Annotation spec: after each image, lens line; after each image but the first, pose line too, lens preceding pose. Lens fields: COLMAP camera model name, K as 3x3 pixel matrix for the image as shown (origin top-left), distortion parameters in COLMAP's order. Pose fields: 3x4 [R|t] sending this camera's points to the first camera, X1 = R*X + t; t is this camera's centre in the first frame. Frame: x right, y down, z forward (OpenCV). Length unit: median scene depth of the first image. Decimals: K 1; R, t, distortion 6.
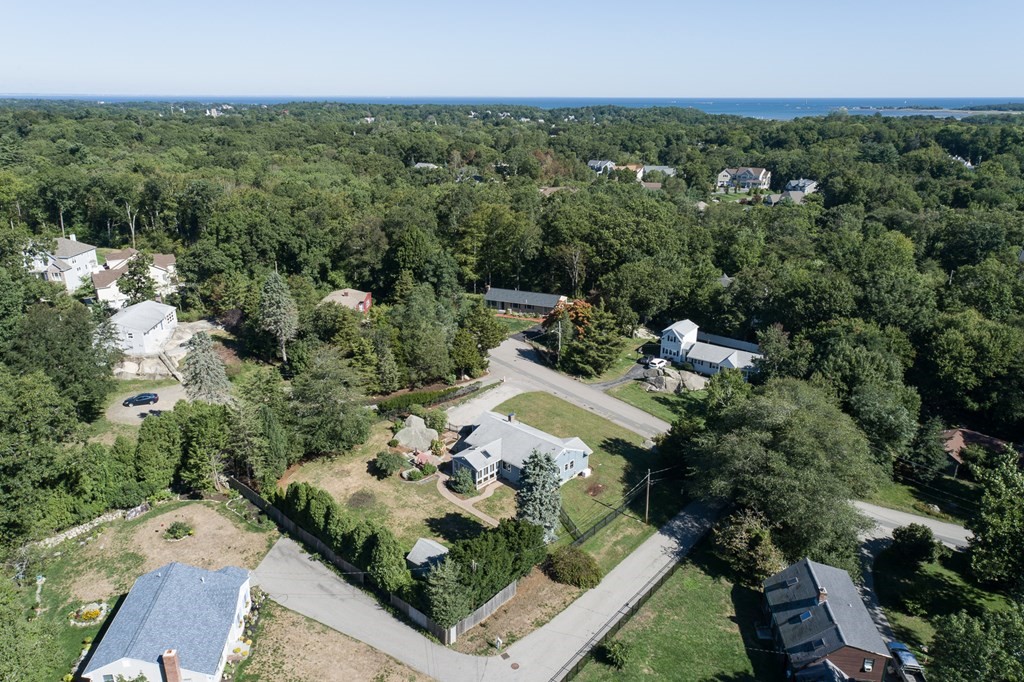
lens RADIAL K [[718.6, 0, 512.0], [0, 718.6, 341.0], [0, 0, 1]] dist [0.005684, 0.001693]
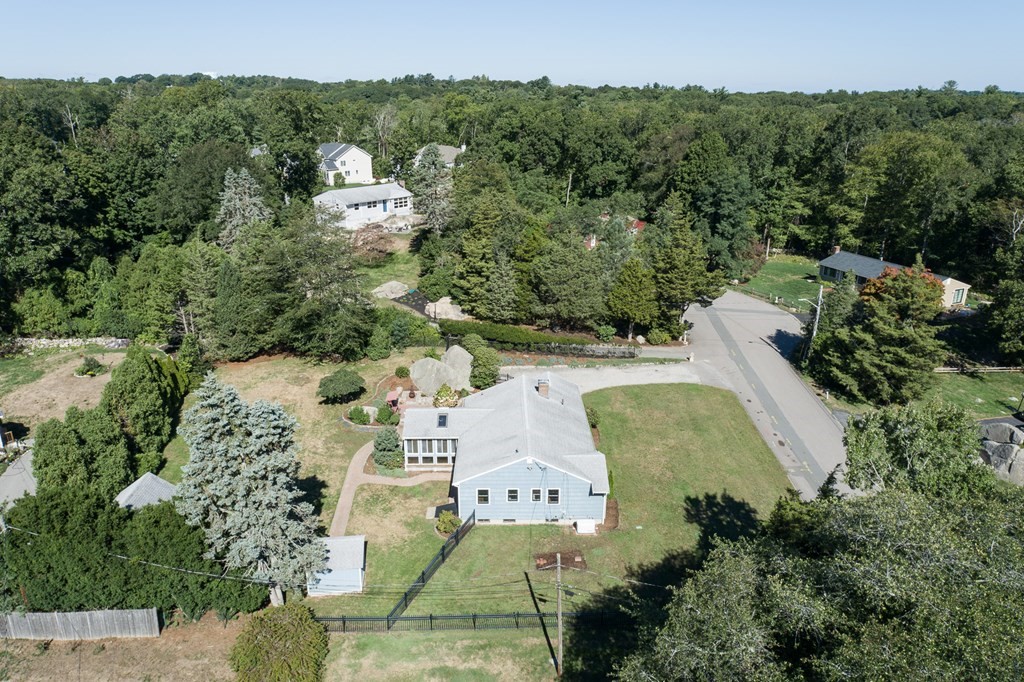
lens RADIAL K [[718.6, 0, 512.0], [0, 718.6, 341.0], [0, 0, 1]] dist [0.005684, 0.001693]
pose [[0.693460, 0.239591, -0.679493, 0.284022], [-0.246360, 0.965095, 0.088871, 0.022739], [0.677068, 0.105772, 0.728280, 0.453994]]
